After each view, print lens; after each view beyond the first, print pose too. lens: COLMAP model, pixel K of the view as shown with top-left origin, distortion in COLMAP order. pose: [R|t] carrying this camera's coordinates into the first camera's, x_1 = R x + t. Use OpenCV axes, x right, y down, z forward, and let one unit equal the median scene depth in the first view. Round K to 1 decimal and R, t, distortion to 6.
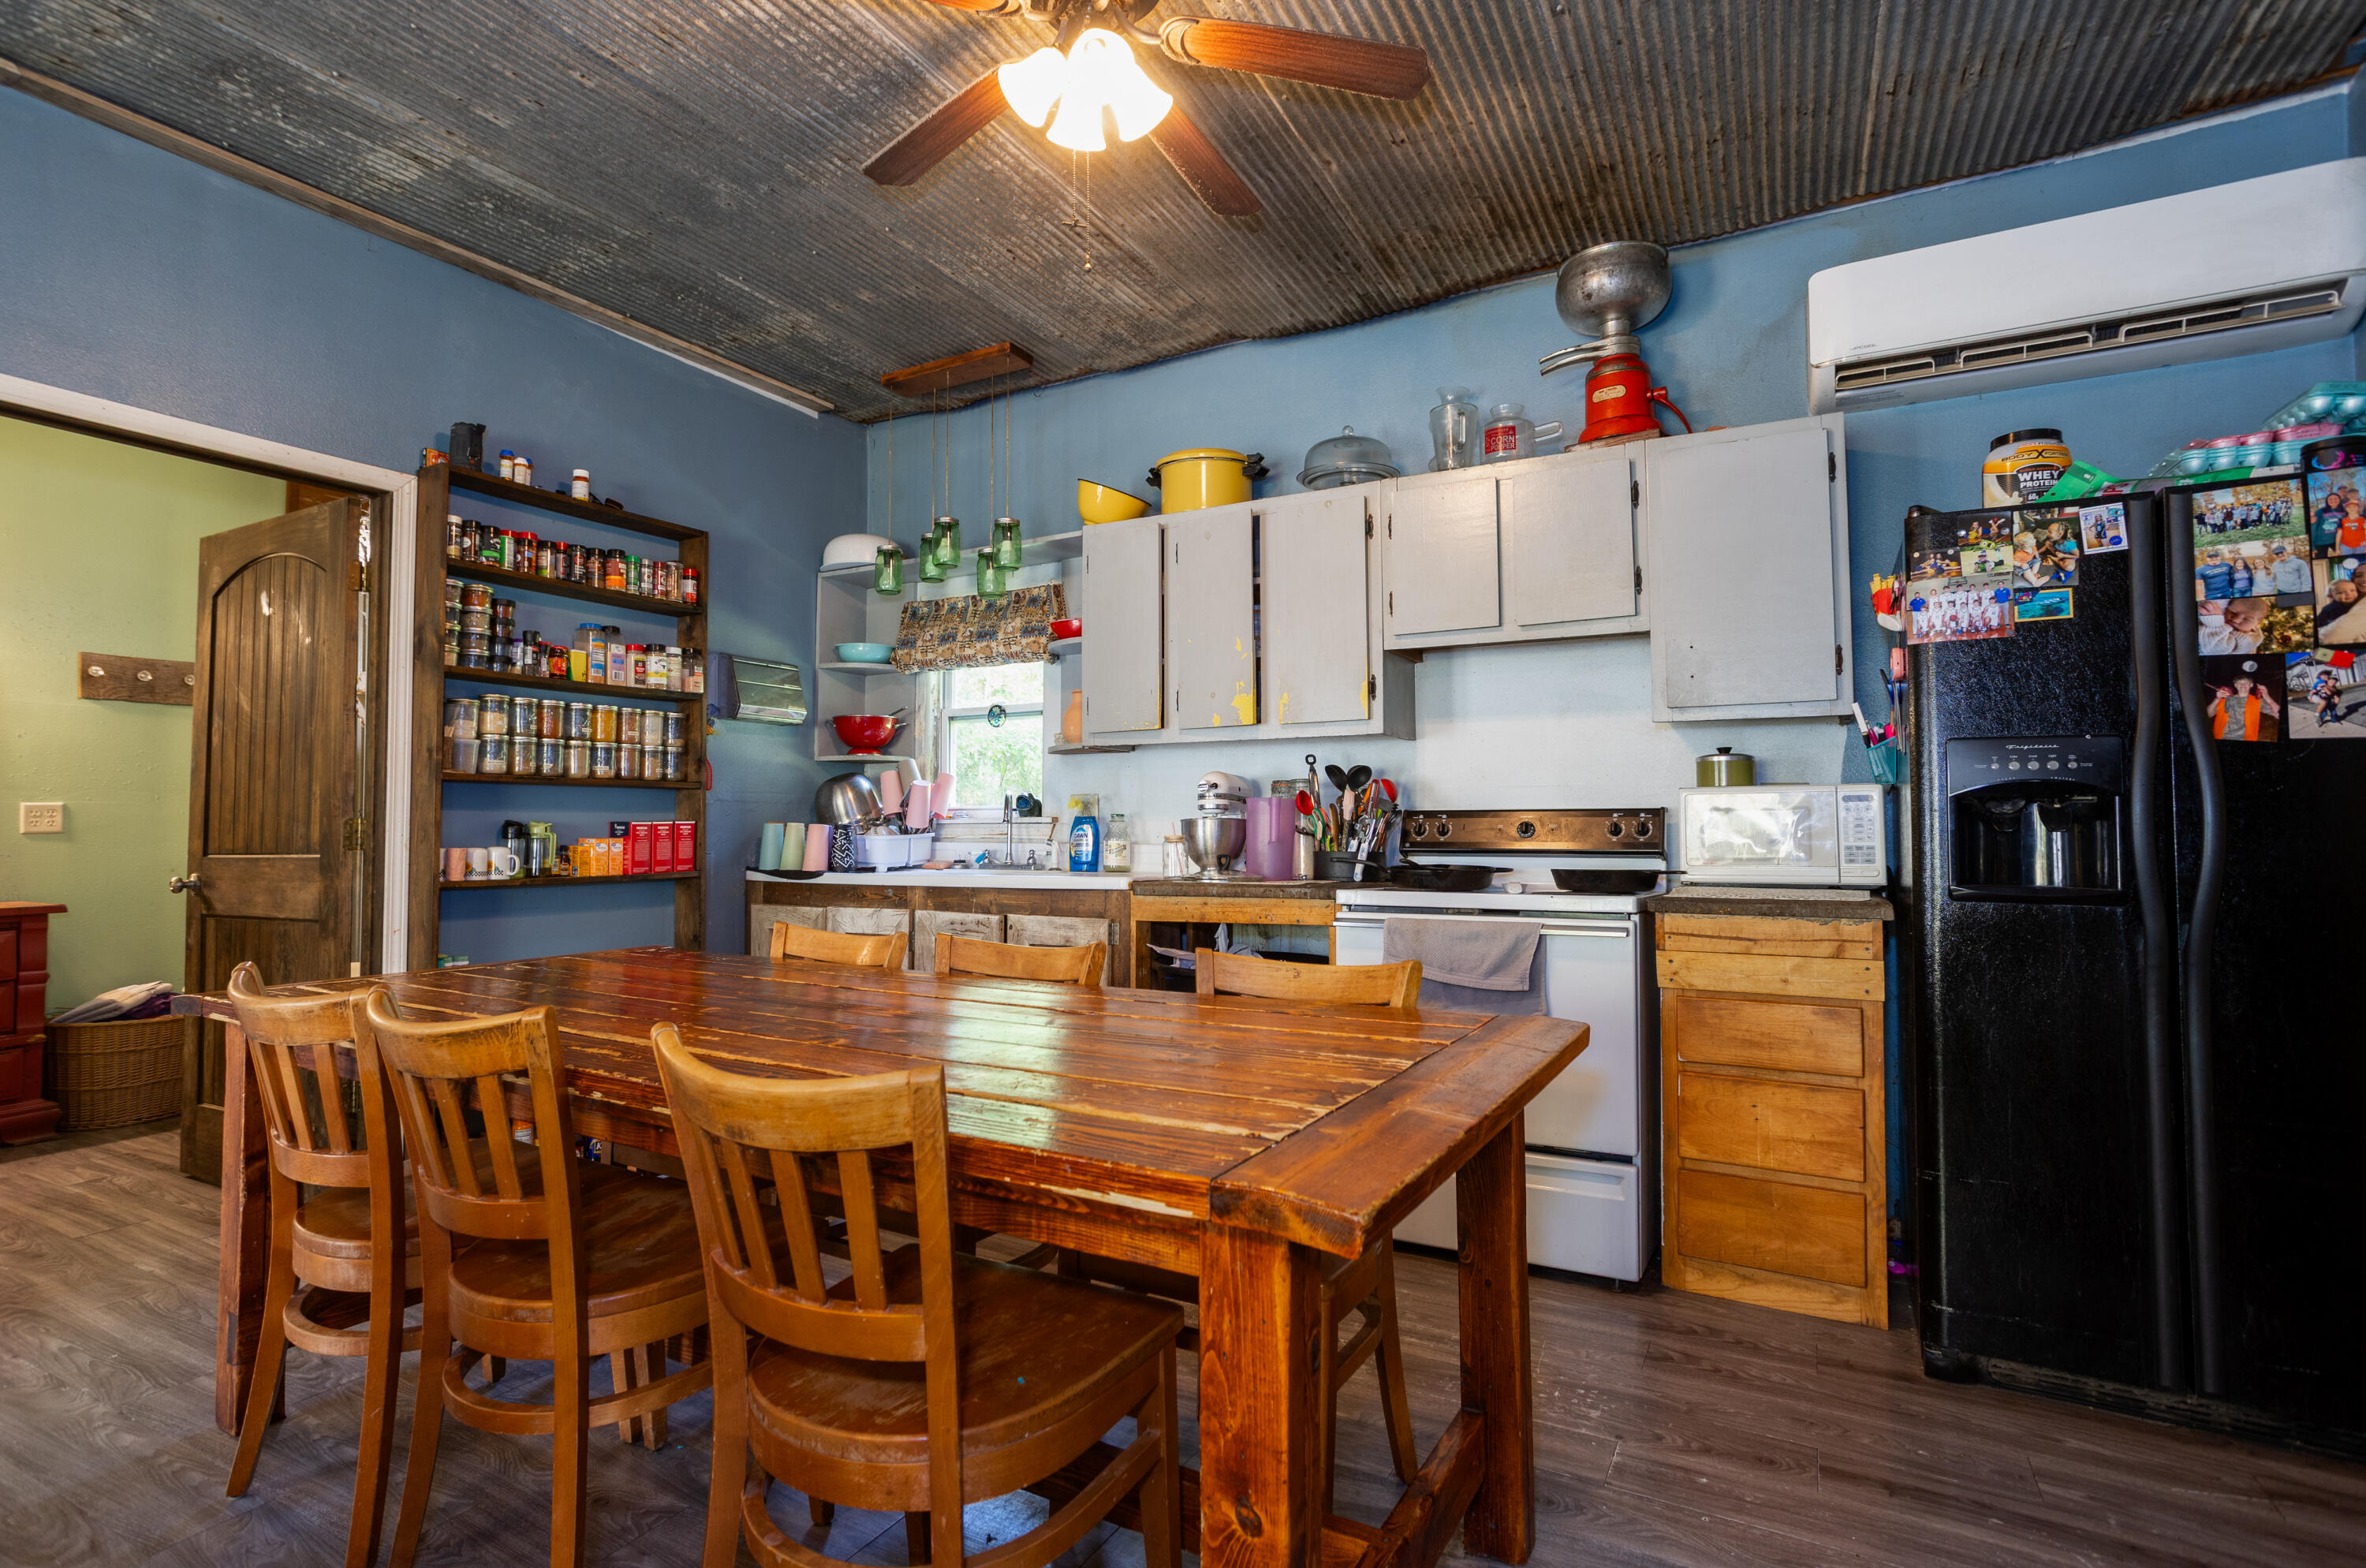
lens RADIAL K [[1136.5, 0, 1172.6], [0, 1136.5, 786.5], [0, 0, 1]] dist [-0.017243, 0.000882]
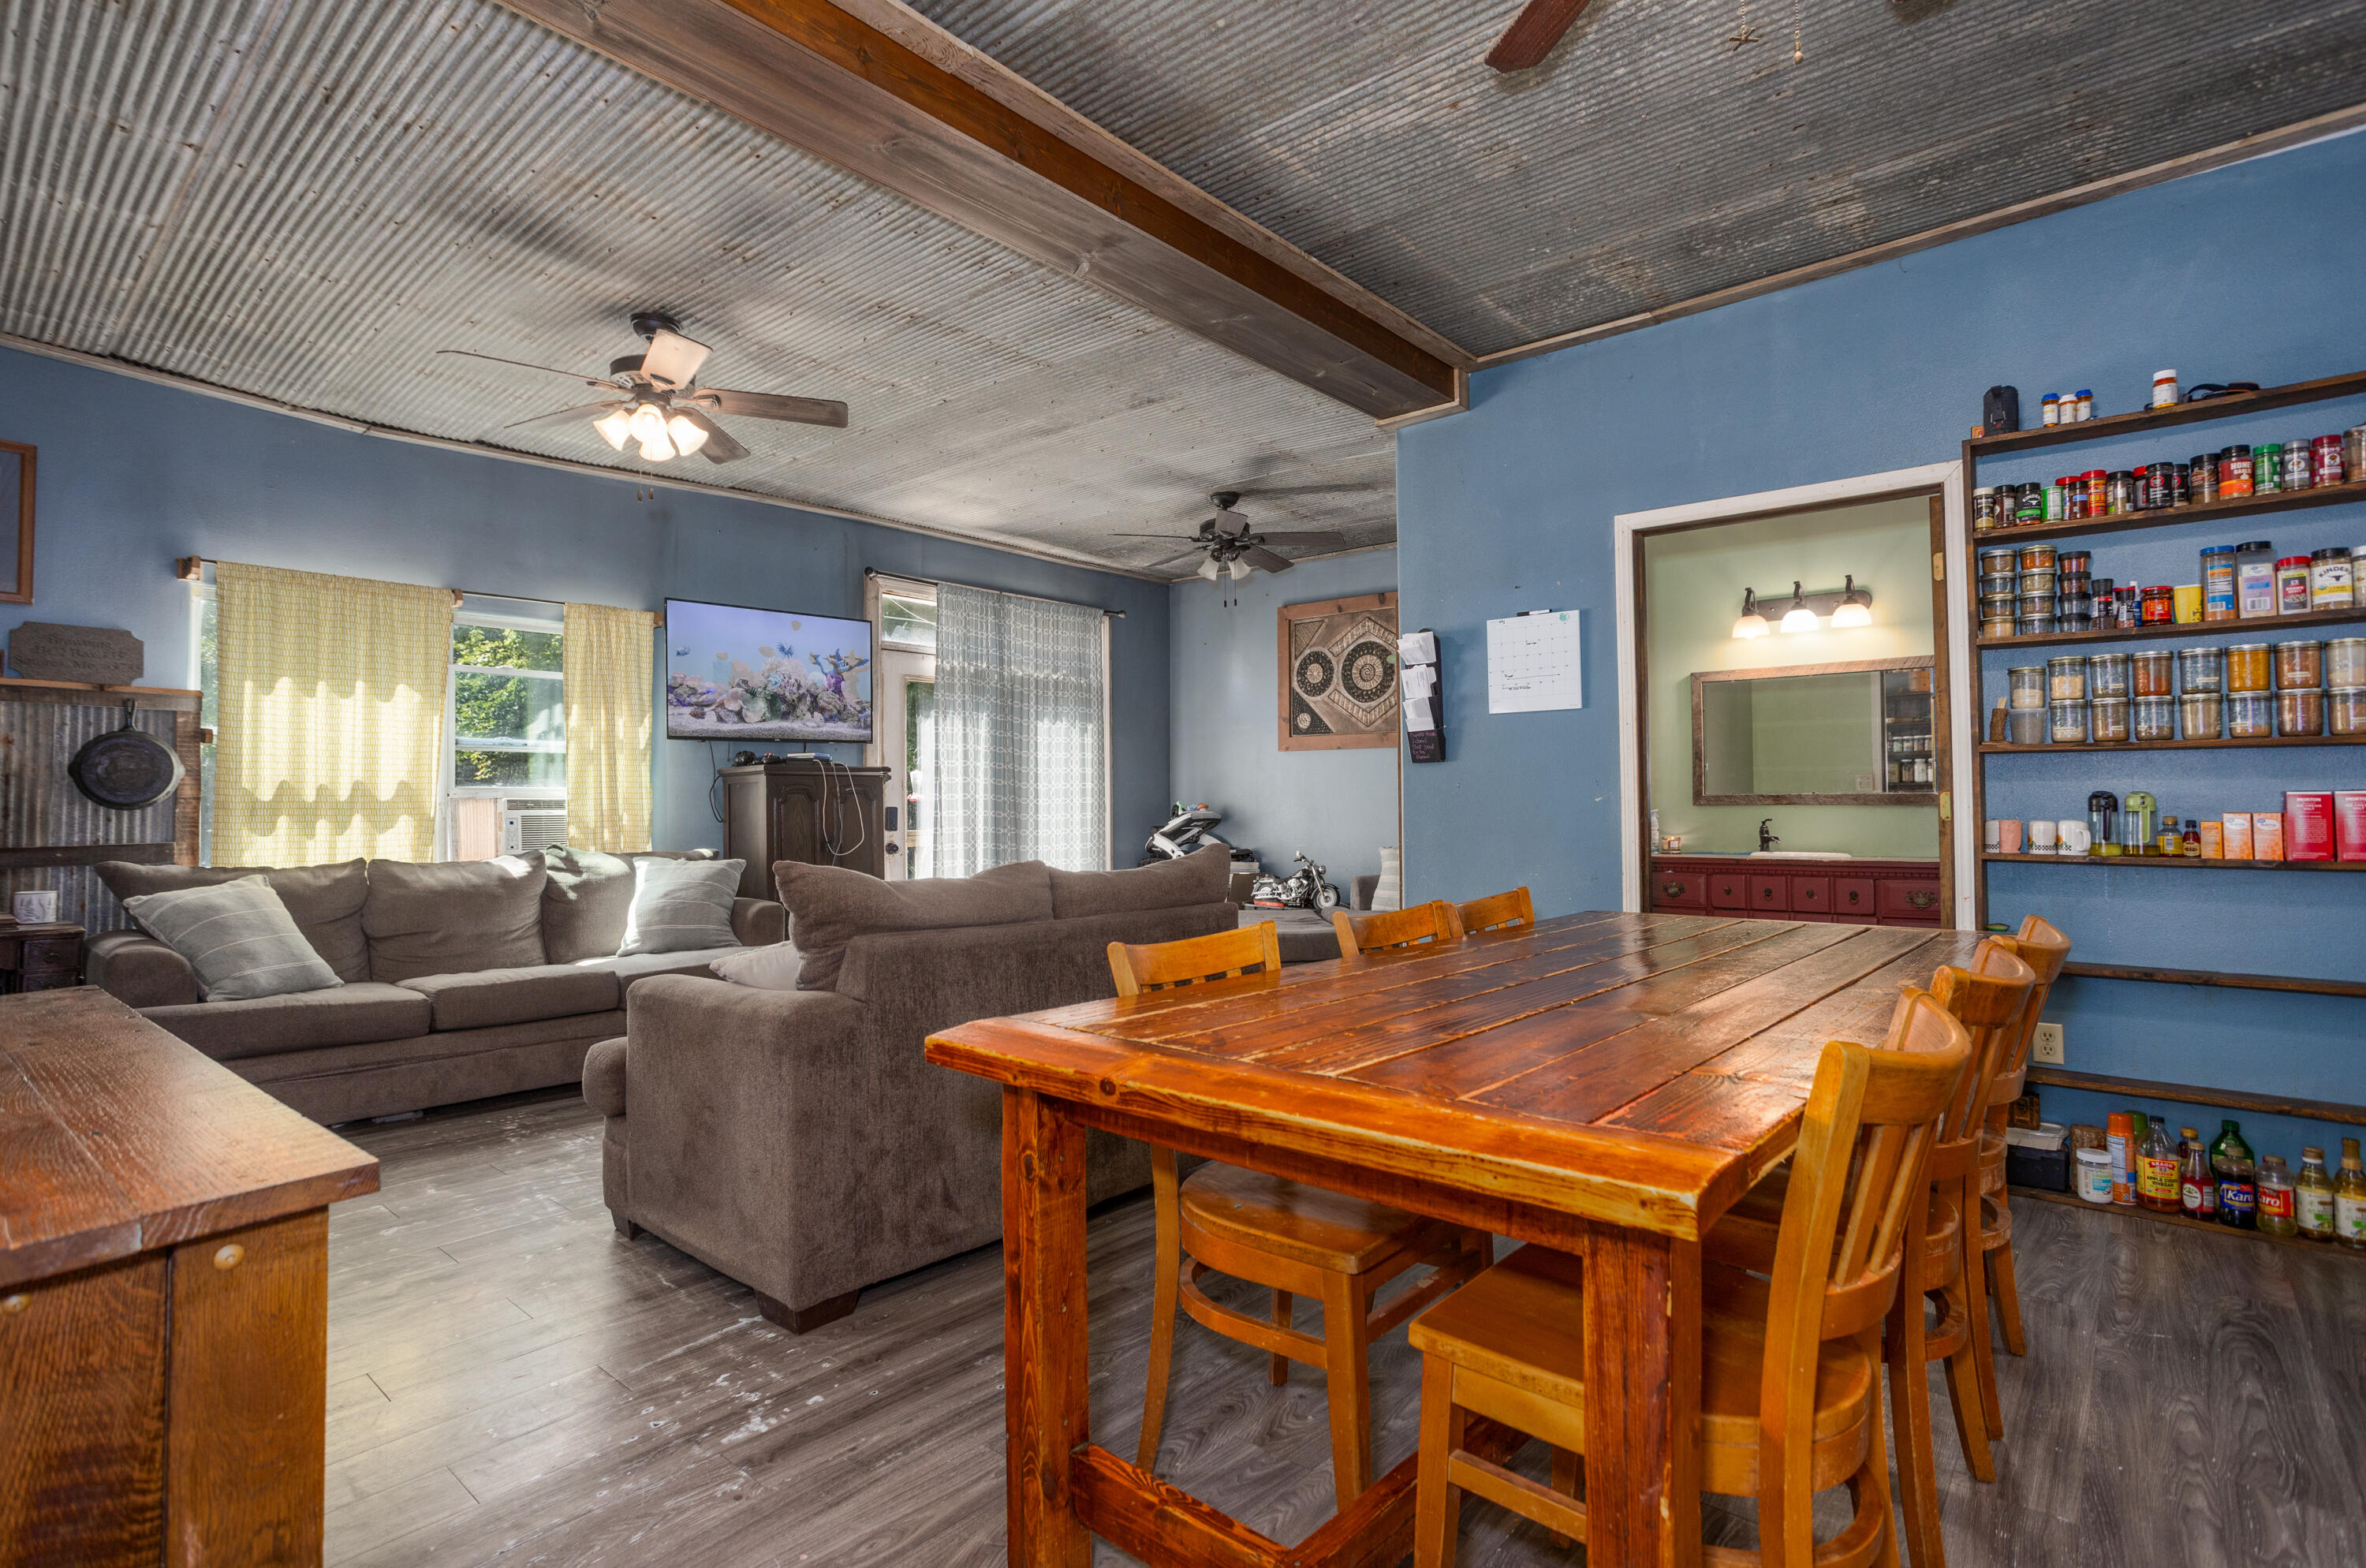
lens RADIAL K [[1136.5, 0, 1175.8], [0, 1136.5, 789.8], [0, 0, 1]] dist [-0.017243, 0.000882]
pose [[-0.212441, -0.002661, -0.977170, 0.464725], [0.041613, 0.999065, -0.011768, 0.008712], [0.976287, -0.043163, -0.212132, 0.475559]]
